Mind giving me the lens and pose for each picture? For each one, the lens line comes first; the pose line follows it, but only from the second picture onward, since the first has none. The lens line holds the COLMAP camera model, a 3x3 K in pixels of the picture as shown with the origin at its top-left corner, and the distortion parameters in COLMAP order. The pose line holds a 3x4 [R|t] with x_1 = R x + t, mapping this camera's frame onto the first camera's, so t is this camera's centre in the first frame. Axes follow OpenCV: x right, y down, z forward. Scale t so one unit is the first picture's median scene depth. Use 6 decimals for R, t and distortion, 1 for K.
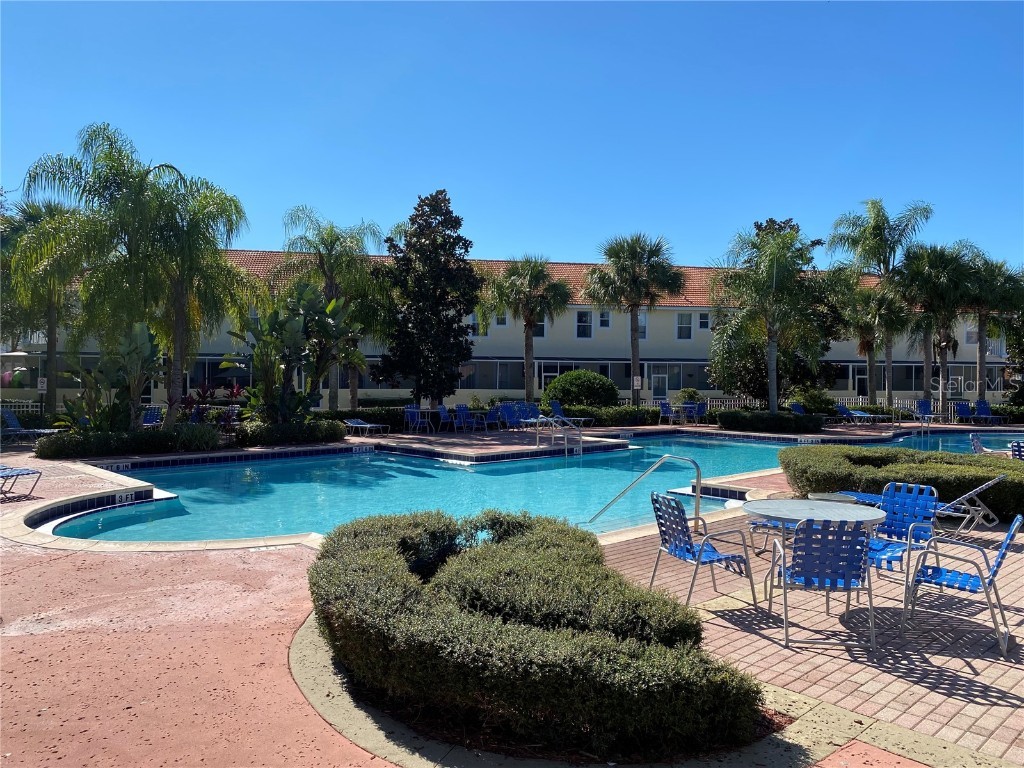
lens RADIAL K [[771.1, 0, 511.6], [0, 771.1, 382.2], [0, 0, 1]] dist [0.004692, -0.021690]
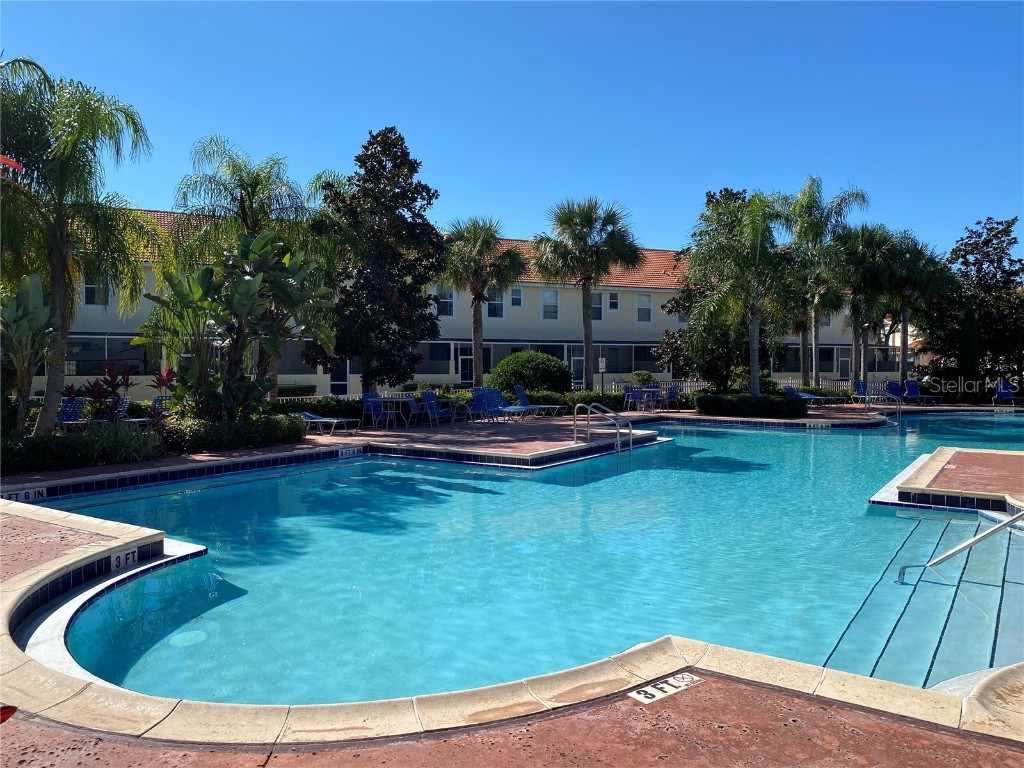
lens RADIAL K [[771.1, 0, 527.4], [0, 771.1, 413.3], [0, 0, 1]] dist [0.004692, -0.021690]
pose [[0.971290, -0.020316, 0.237030, -0.152591], [0.006556, 0.998254, 0.058697, 0.004159], [-0.237809, -0.055458, 0.969727, 0.167964]]
